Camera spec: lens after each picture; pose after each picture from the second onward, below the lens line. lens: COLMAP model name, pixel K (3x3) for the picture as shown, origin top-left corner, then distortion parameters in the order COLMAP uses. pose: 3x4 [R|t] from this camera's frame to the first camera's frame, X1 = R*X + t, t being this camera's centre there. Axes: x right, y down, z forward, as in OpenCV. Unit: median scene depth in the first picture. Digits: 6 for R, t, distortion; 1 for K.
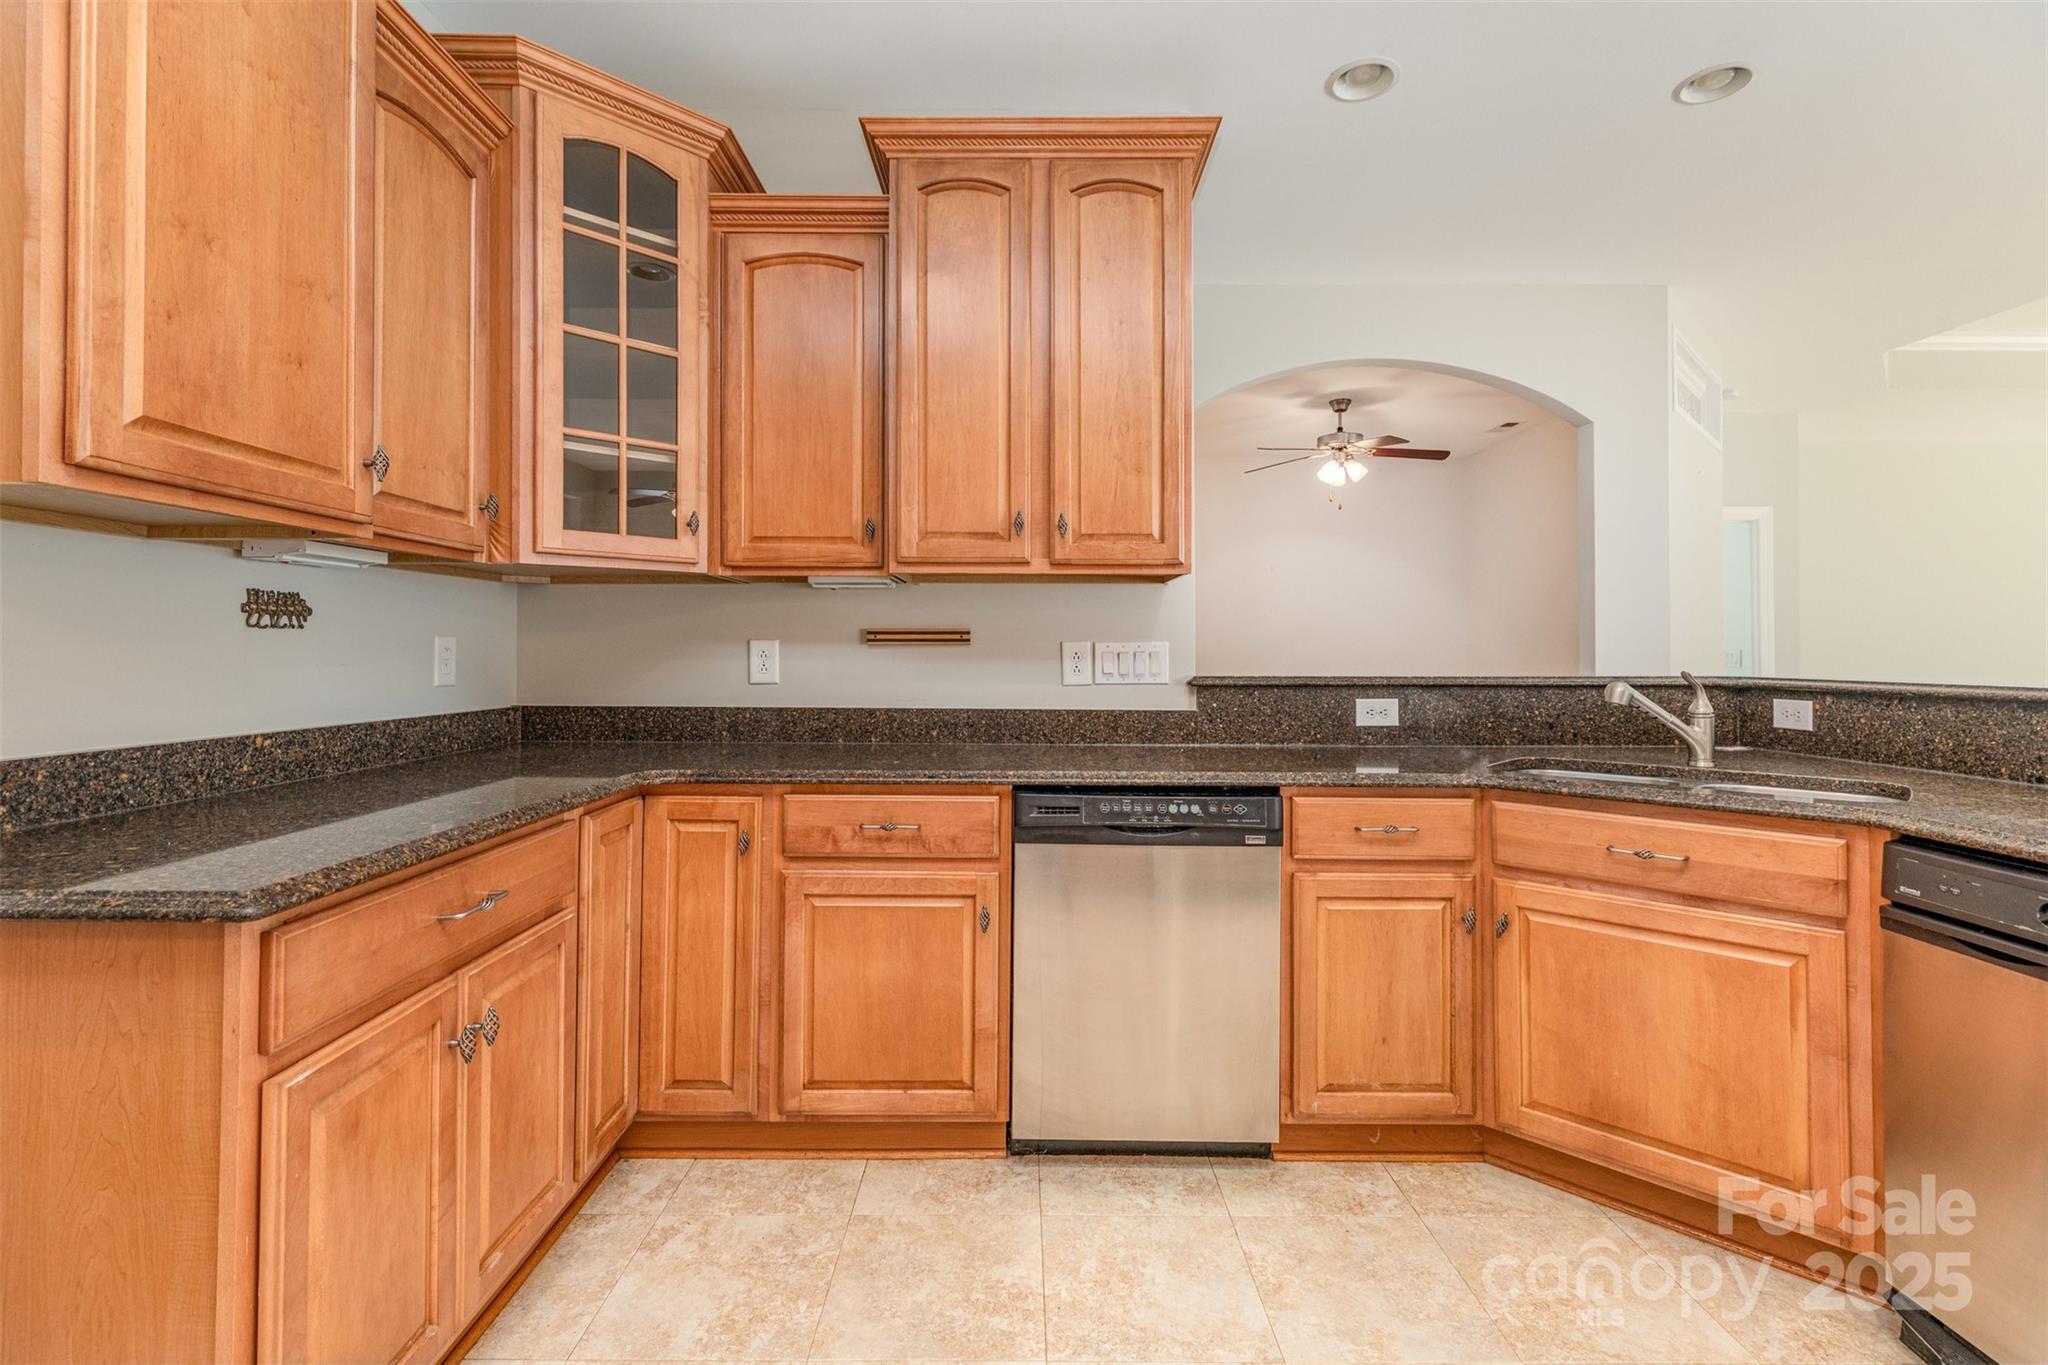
lens RADIAL K [[922.0, 0, 1019.4], [0, 922.0, 684.8], [0, 0, 1]] dist [0.005014, 0.000314]
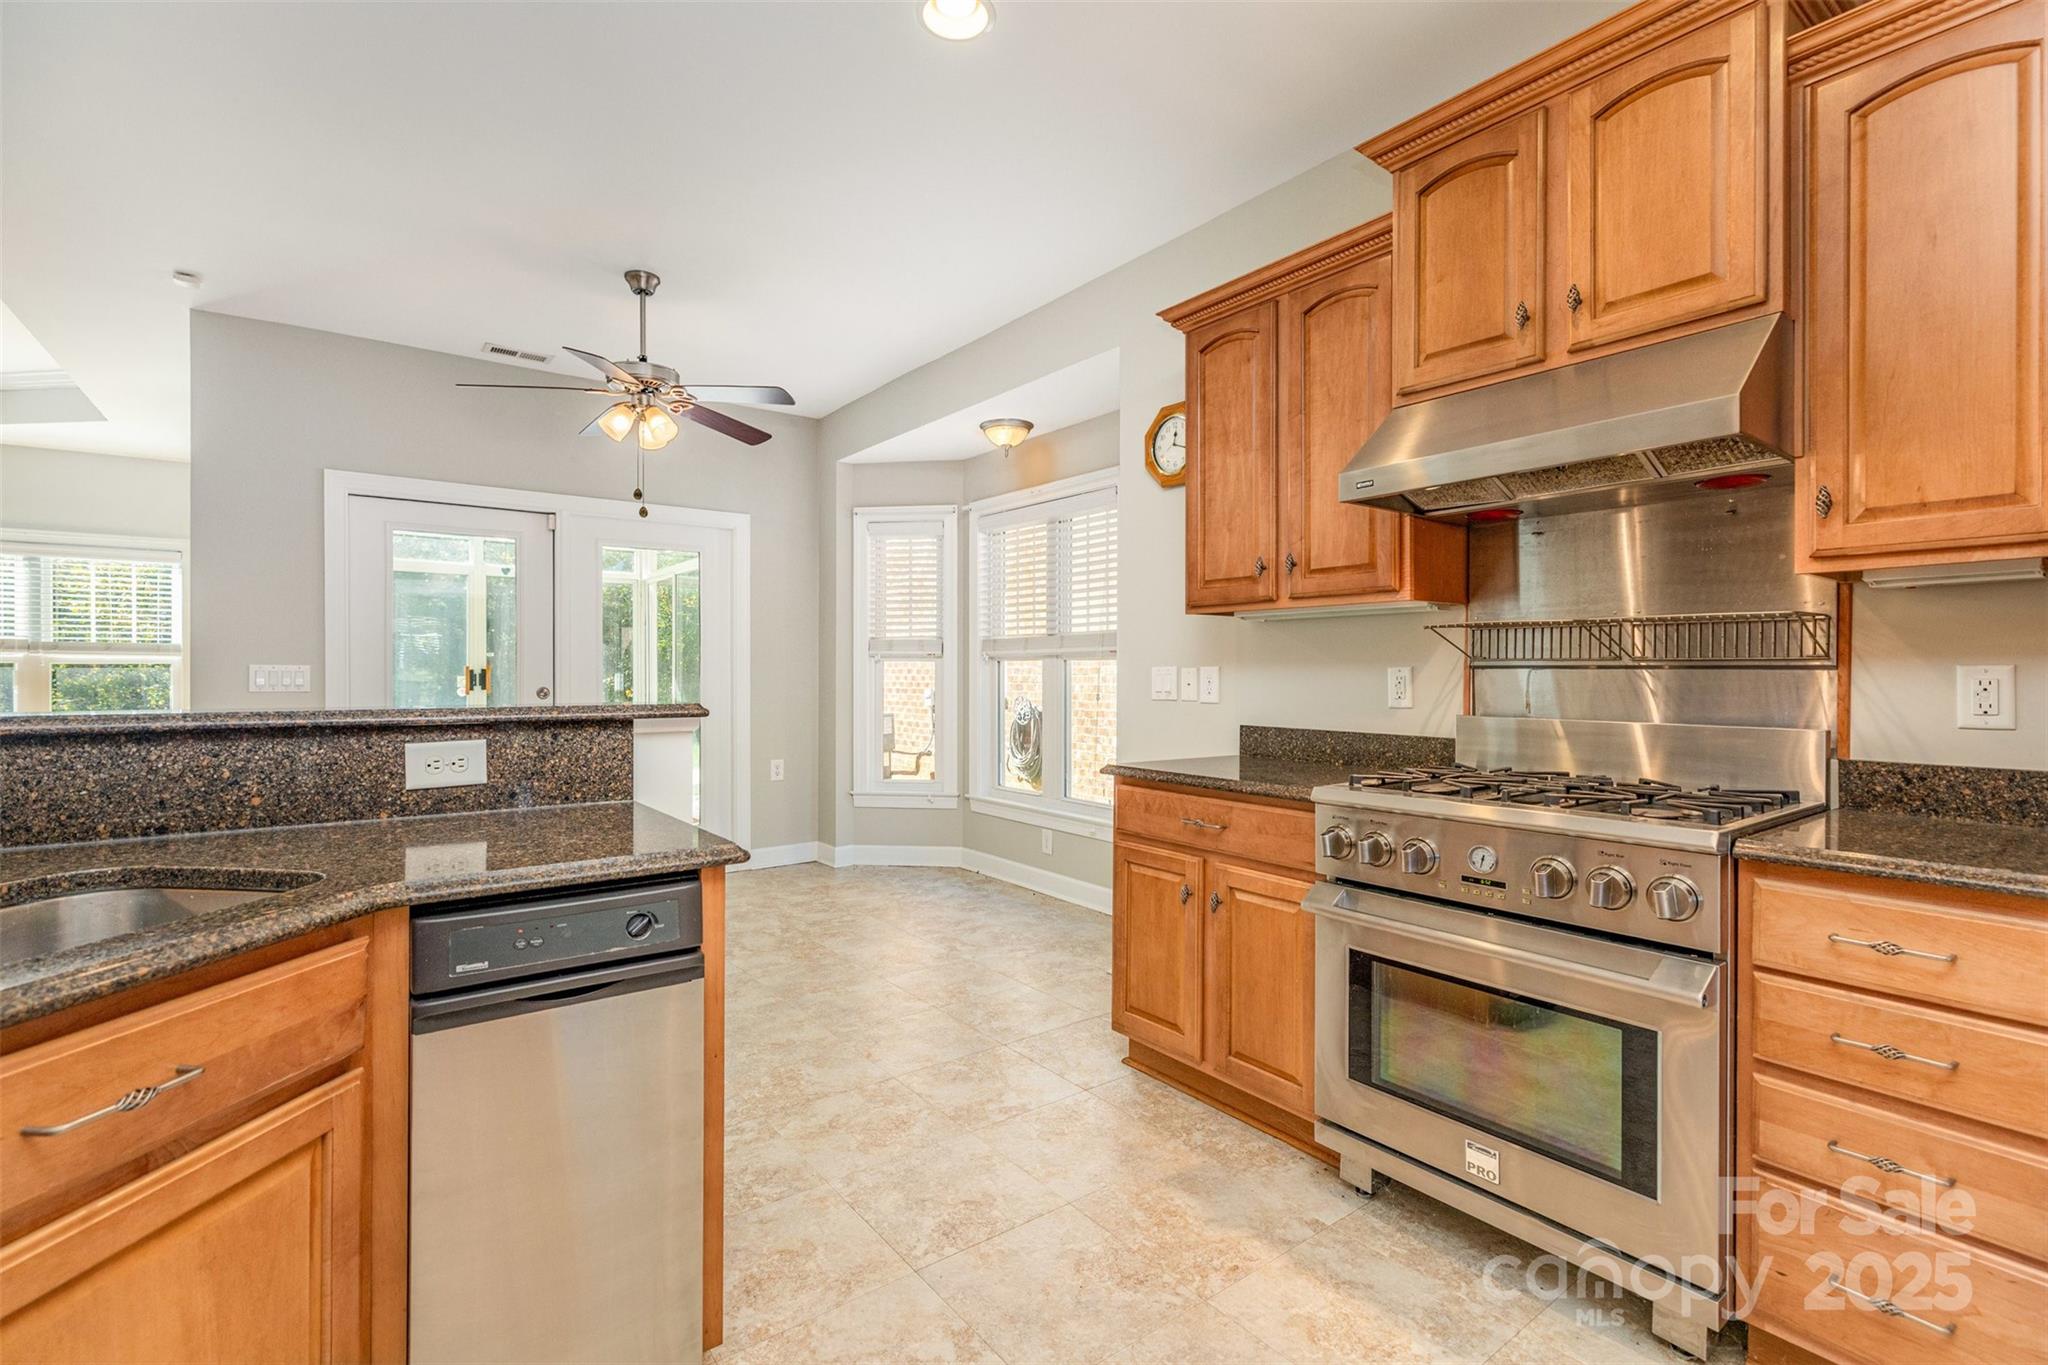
lens RADIAL K [[922.0, 0, 1029.5], [0, 922.0, 668.4], [0, 0, 1]] dist [0.005014, 0.000314]
pose [[-0.605499, -0.003406, 0.795839, 0.022642], [0.024514, 0.999437, 0.022929, -0.033706], [-0.795468, 0.033392, -0.605074, 0.850929]]
